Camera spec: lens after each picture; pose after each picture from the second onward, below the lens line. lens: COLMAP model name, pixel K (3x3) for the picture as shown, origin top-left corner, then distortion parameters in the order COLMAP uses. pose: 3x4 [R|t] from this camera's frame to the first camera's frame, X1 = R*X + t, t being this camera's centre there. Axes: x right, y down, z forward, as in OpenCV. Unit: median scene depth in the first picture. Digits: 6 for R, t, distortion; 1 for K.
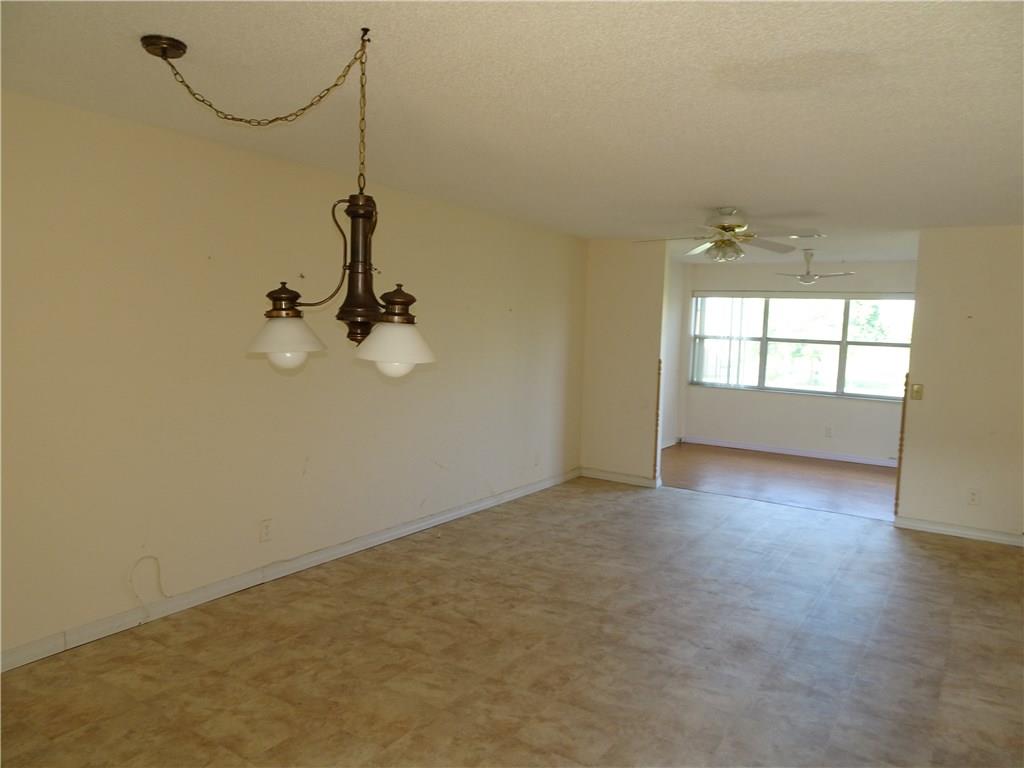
lens RADIAL K [[733.8, 0, 512.8], [0, 733.8, 385.7], [0, 0, 1]] dist [0.015066, 0.001579]
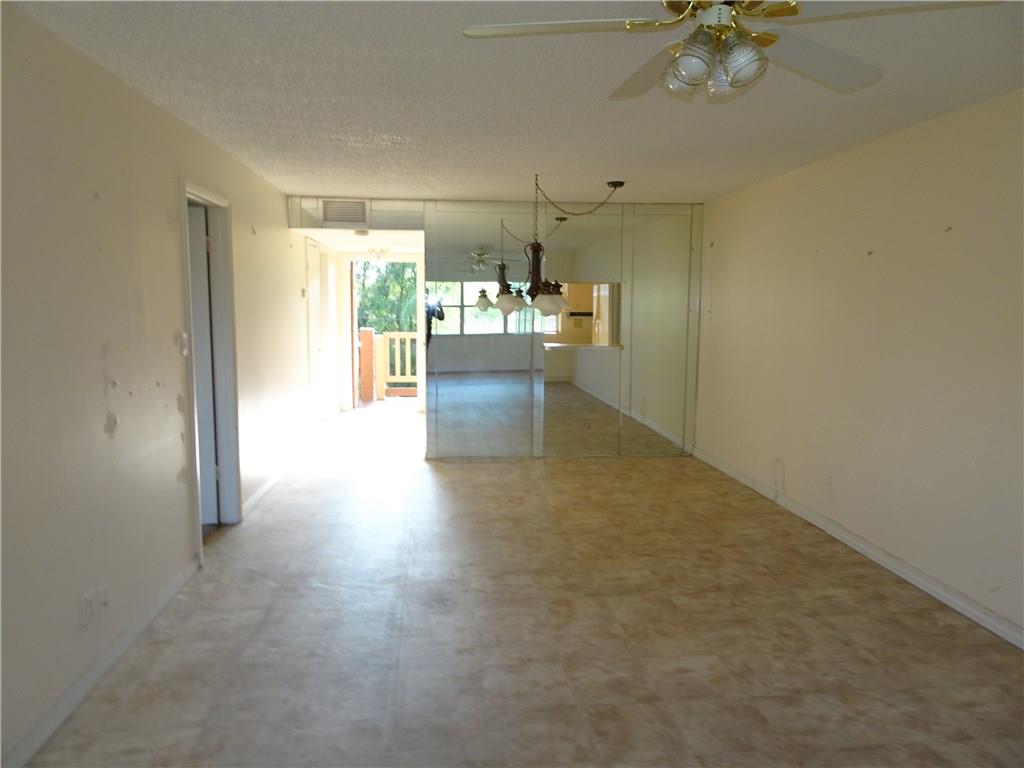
lens RADIAL K [[733.8, 0, 514.0], [0, 733.8, 383.1], [0, 0, 1]] dist [0.015066, 0.001579]
pose [[-0.778204, 0.029624, -0.627312, 0.747554], [-0.086087, 0.984425, 0.153283, -0.090164], [0.622083, 0.173289, -0.763533, 1.553466]]
